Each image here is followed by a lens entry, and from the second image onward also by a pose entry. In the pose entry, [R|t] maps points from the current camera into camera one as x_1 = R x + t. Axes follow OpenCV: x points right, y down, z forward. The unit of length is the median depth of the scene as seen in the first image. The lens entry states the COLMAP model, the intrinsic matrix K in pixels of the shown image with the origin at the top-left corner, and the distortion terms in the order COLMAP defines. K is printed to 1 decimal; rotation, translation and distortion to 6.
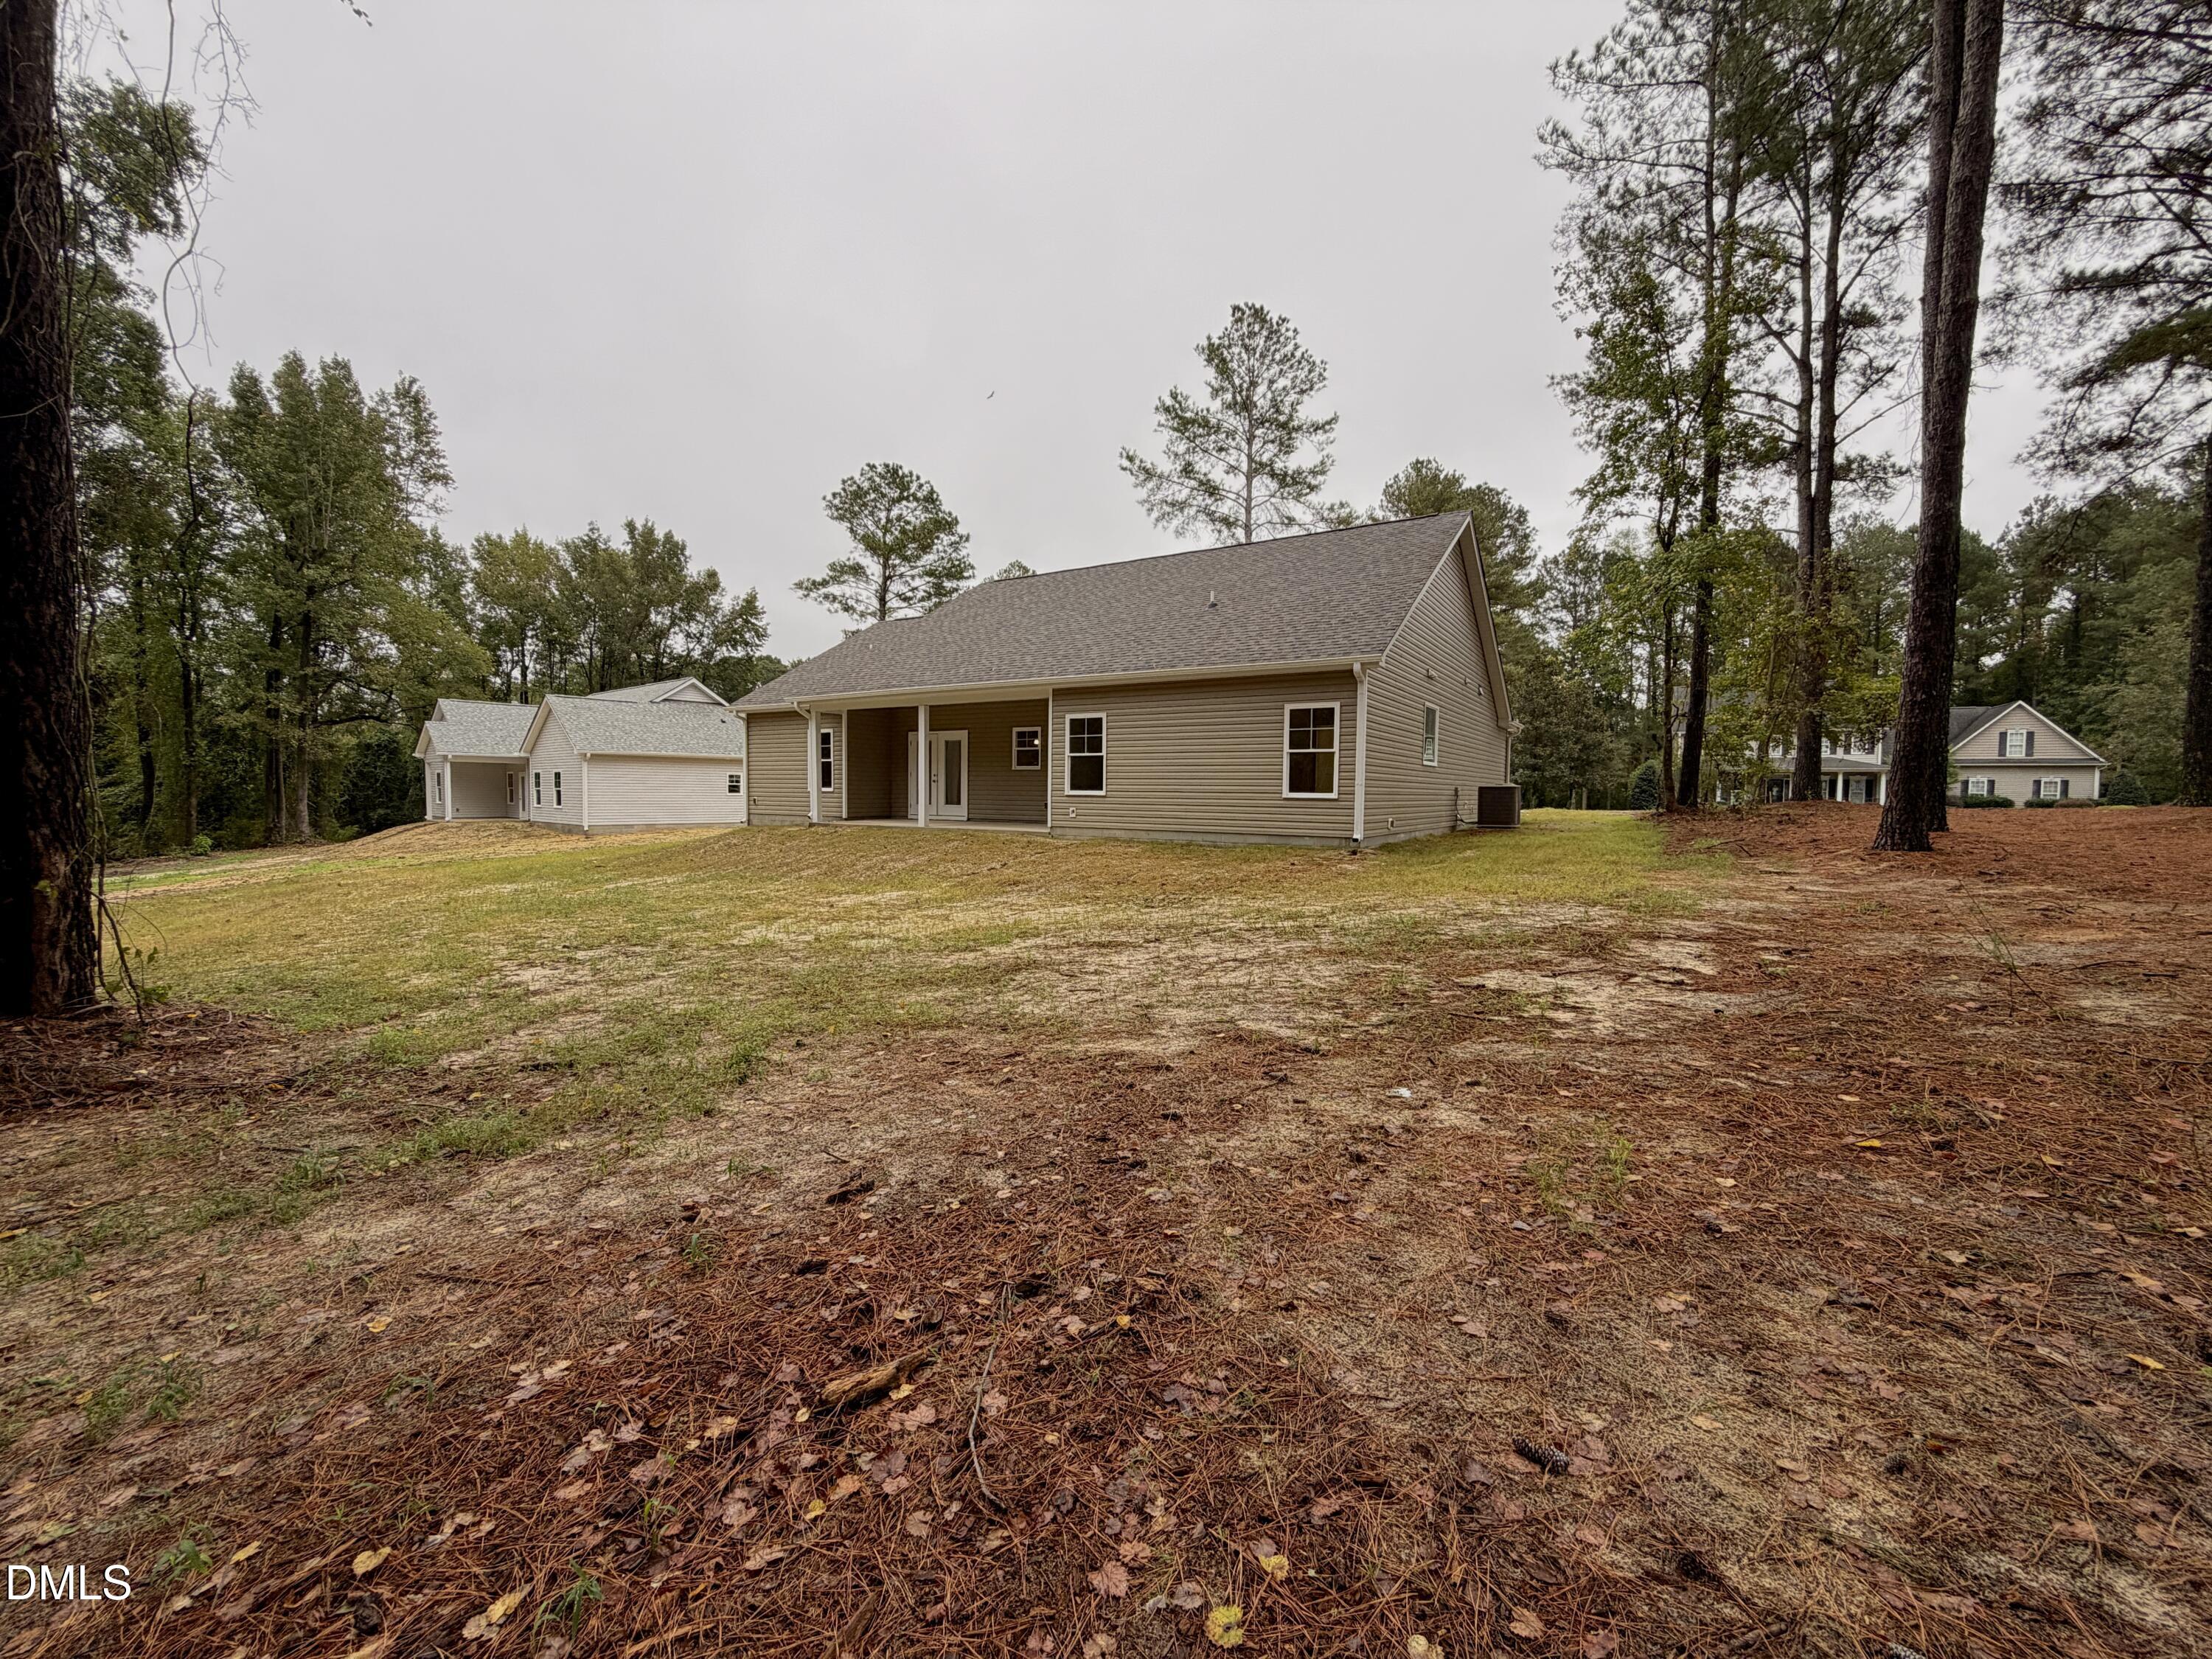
lens RADIAL K [[886.6, 0, 1099.5], [0, 886.6, 834.4], [0, 0, 1]] dist [0.000334, 0.000441]
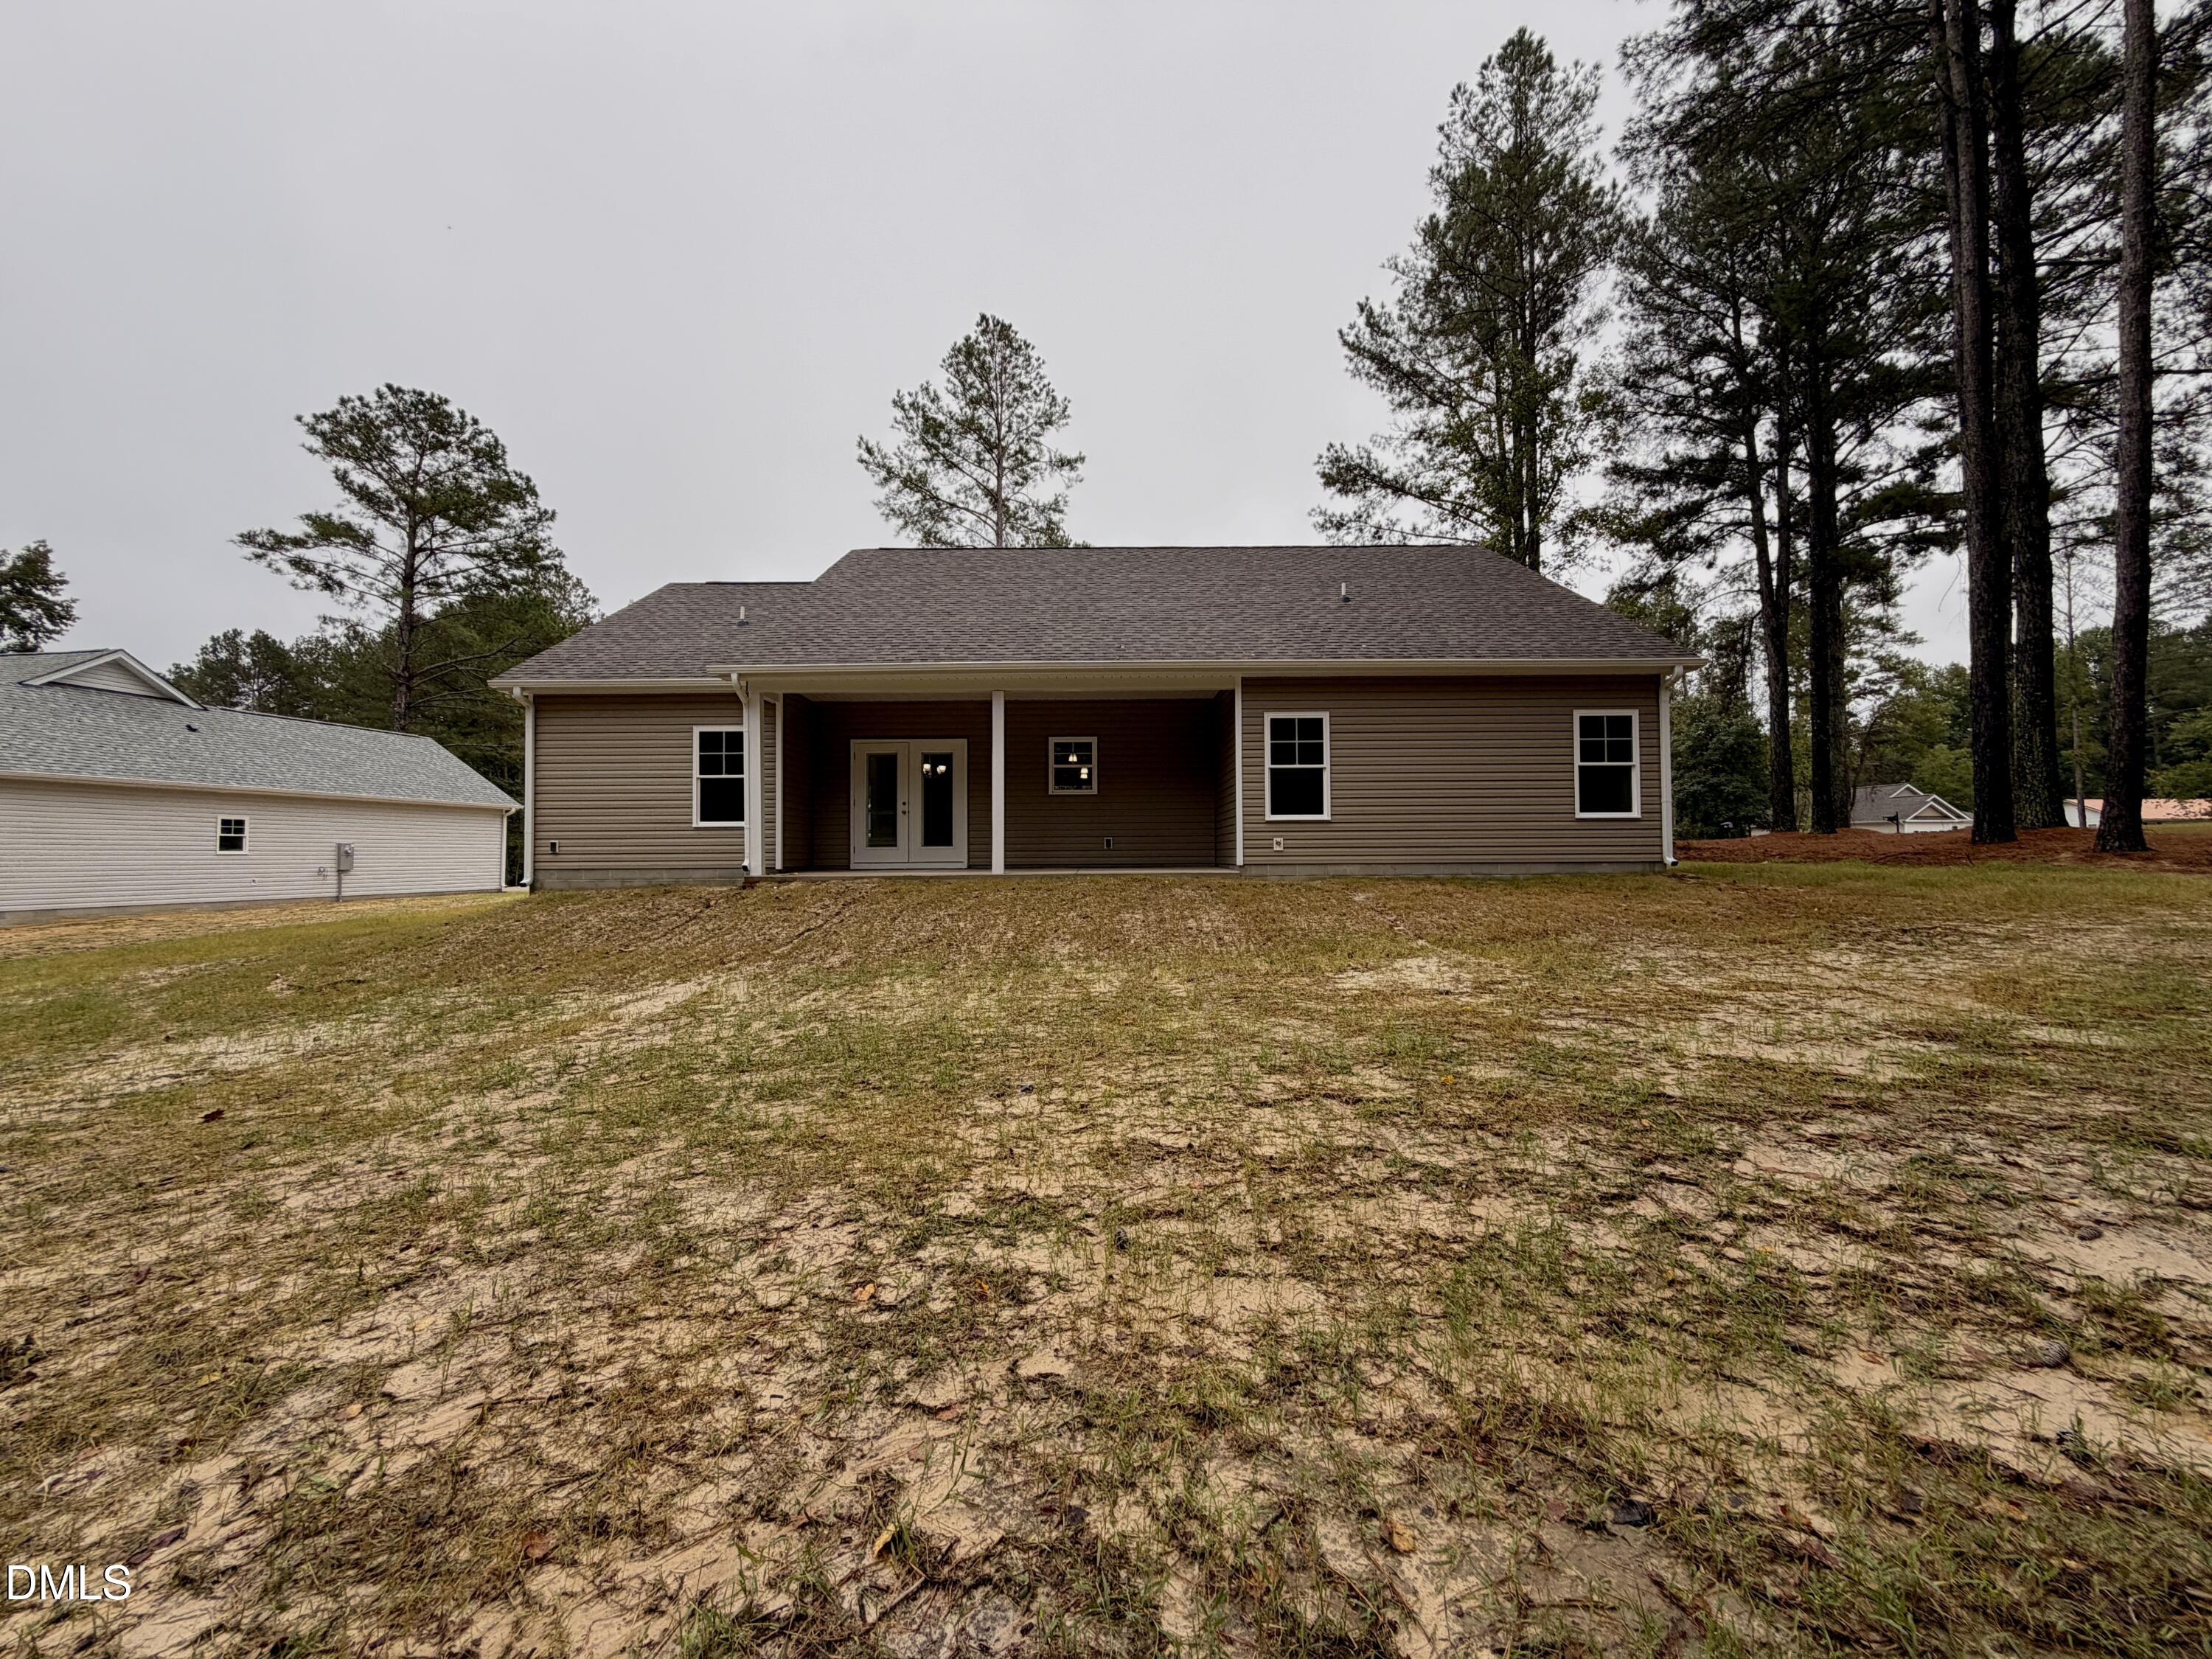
lens RADIAL K [[886.6, 0, 1097.3], [0, 886.6, 836.8], [0, 0, 1]] dist [0.000334, 0.000441]
pose [[0.844093, -0.004535, 0.536178, -0.638816], [0.042177, 0.997427, -0.057962, 0.006222], [-0.534536, 0.071540, 0.842113, 0.528852]]
